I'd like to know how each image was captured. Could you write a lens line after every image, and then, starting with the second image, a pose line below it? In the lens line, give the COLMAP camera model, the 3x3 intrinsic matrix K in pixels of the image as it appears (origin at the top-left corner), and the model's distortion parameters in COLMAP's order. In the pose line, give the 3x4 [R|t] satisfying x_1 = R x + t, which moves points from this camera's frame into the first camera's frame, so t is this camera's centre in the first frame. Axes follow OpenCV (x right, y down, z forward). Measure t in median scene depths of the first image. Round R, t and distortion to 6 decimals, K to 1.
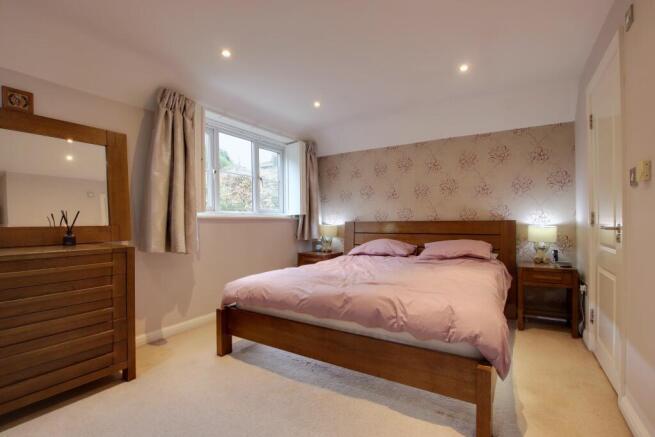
lens RADIAL K [[308.7, 0, 326.2], [0, 308.7, 219.3], [0, 0, 1]] dist [-0.025355, 0.003807]
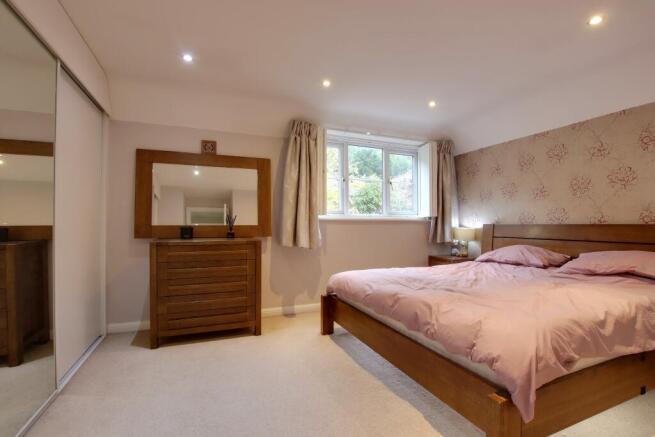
lens RADIAL K [[308.7, 0, 328.6], [0, 308.7, 218.8], [0, 0, 1]] dist [-0.025355, 0.003807]
pose [[0.815438, -0.000473, -0.578844, 0.340546], [-0.003935, 0.999972, -0.006361, -0.001548], [0.578831, 0.007465, 0.815414, 0.020519]]
